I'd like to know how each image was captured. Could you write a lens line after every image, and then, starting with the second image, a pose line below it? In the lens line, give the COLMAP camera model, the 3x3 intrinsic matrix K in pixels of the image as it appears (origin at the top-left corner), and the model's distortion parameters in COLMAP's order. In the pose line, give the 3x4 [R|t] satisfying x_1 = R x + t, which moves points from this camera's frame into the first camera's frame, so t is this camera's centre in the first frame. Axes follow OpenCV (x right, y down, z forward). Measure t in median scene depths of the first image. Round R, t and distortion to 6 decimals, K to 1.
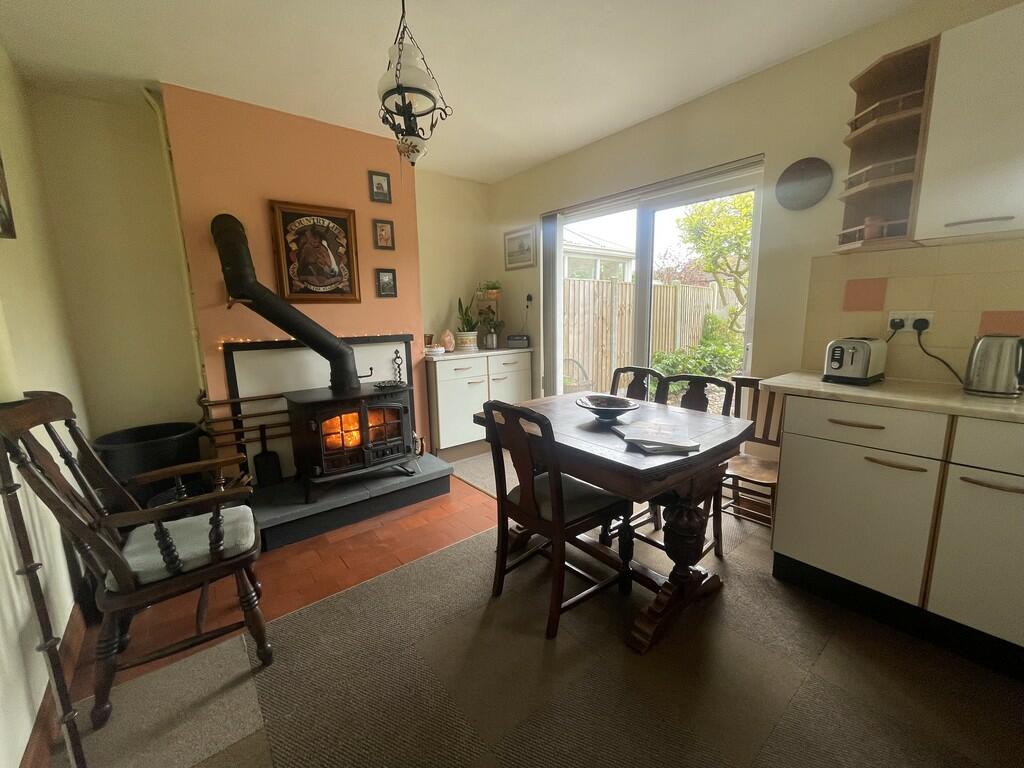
lens RADIAL K [[412.7, 0, 510.4], [0, 412.7, 383.4], [0, 0, 1]] dist [0.004492, -0.000028]
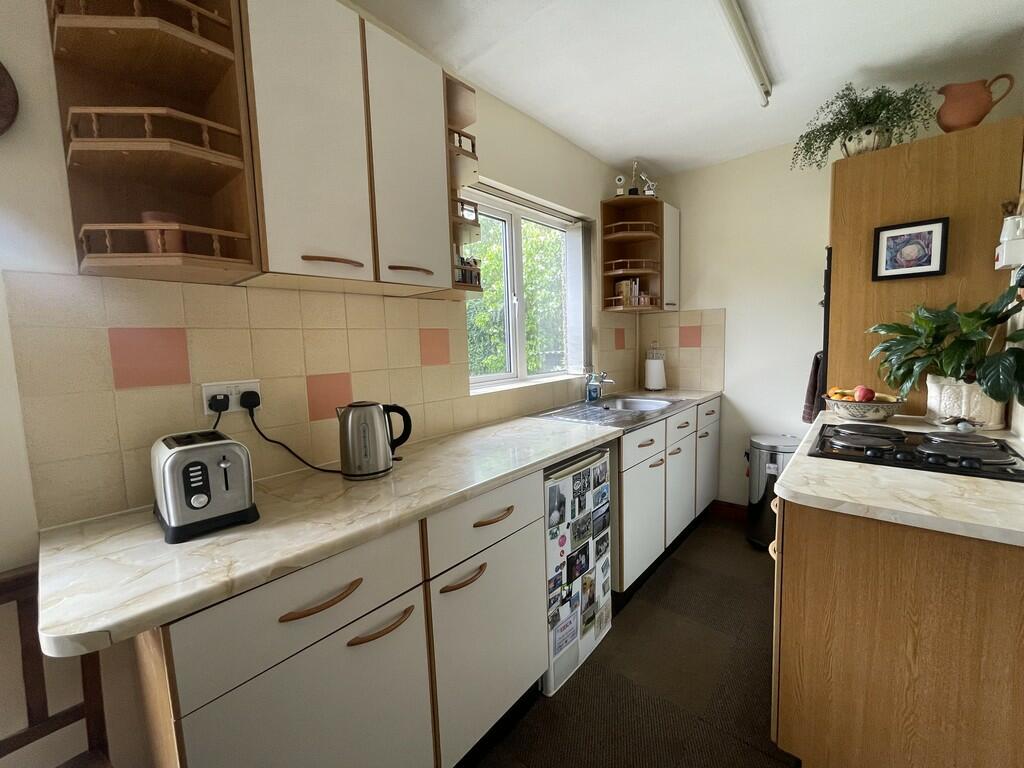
lens RADIAL K [[412.7, 0, 510.6], [0, 412.7, 385.9], [0, 0, 1]] dist [0.004492, -0.000028]
pose [[-0.168111, -0.073377, 0.983033, 0.260245], [0.203161, 0.973239, 0.107389, -0.152113], [-0.964606, 0.217767, -0.148705, 0.692436]]
